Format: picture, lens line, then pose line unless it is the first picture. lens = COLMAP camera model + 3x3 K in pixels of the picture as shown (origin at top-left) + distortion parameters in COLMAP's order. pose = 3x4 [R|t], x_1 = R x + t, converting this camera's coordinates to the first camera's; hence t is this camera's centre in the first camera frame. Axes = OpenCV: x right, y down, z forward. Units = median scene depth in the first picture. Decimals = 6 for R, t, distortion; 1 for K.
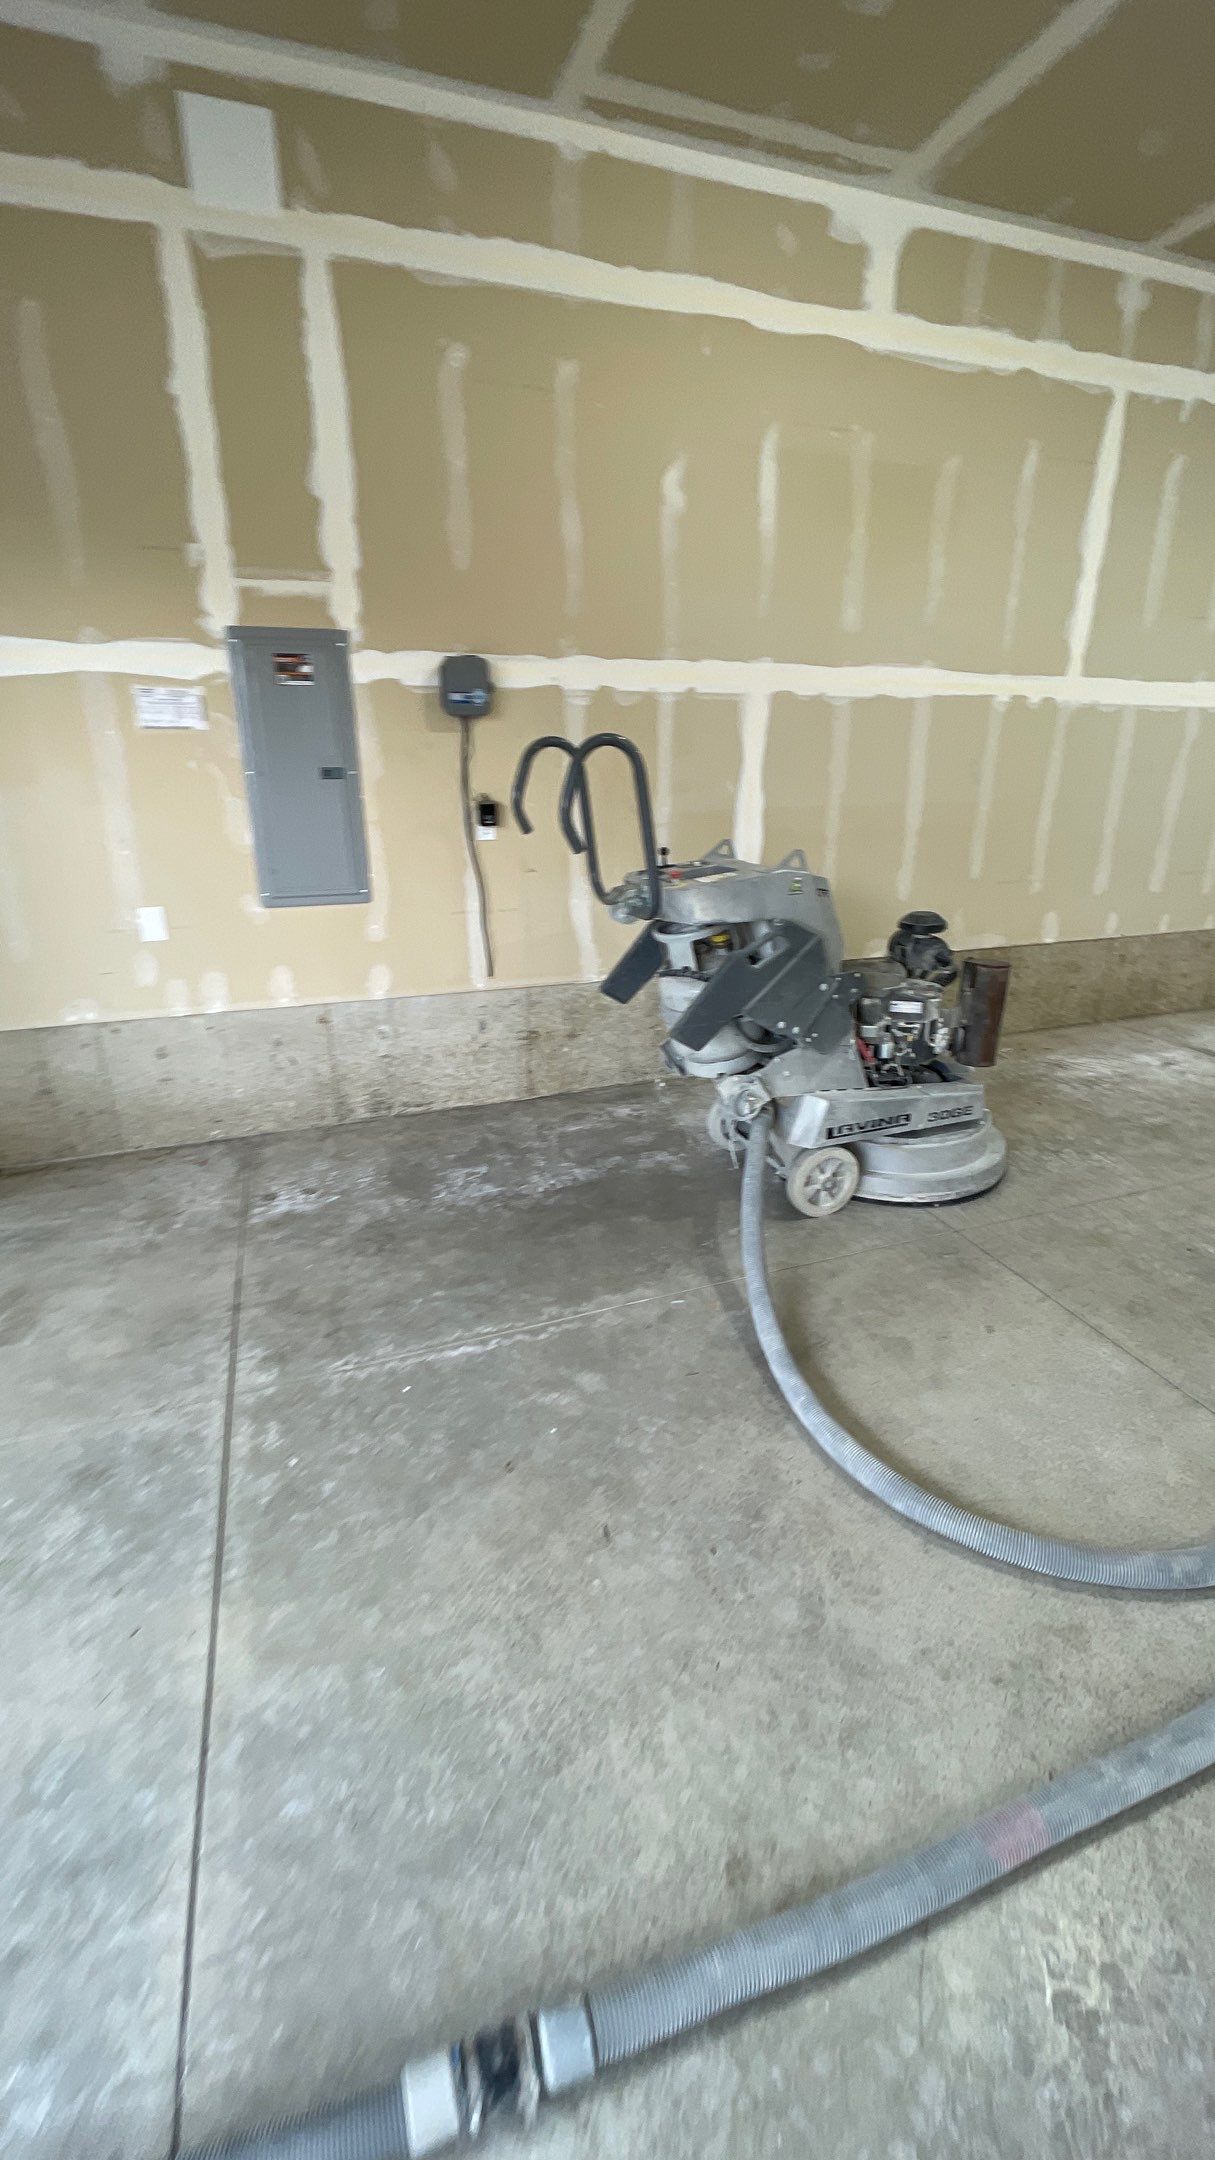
lens RADIAL K [[868.3, 0, 605.4], [0, 868.3, 1074.3], [0, 0, 1]] dist [-0.003434, 0.000725]
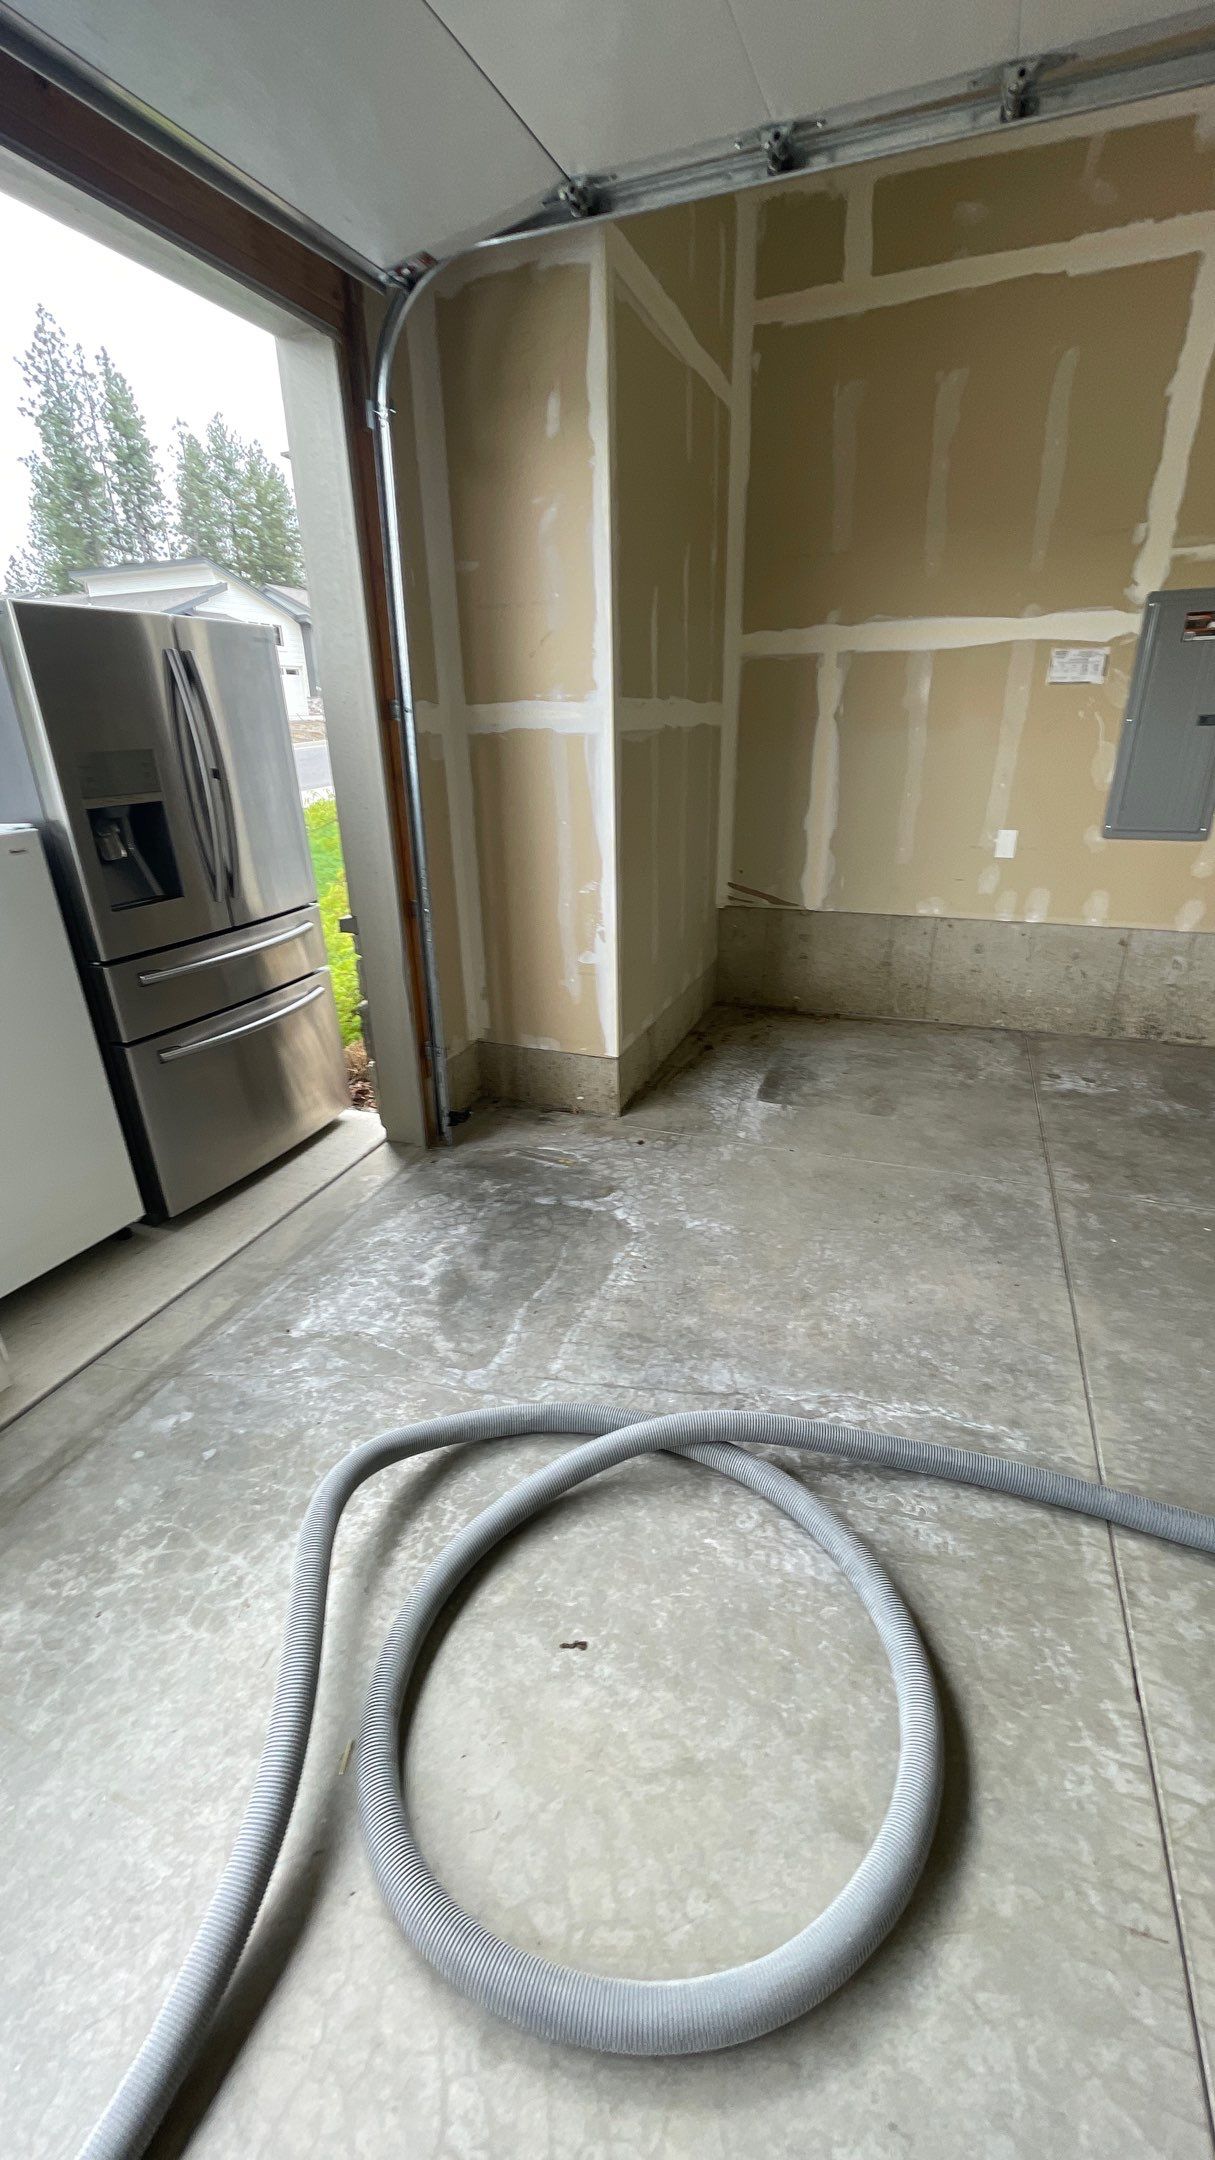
lens RADIAL K [[868.3, 0, 598.2], [0, 868.3, 1076.6], [0, 0, 1]] dist [-0.003434, 0.000725]
pose [[0.755531, 0.236406, -0.610970, -0.121574], [-0.205907, 0.971049, 0.121107, 0.121583], [0.621912, 0.034303, 0.782335, -0.332358]]
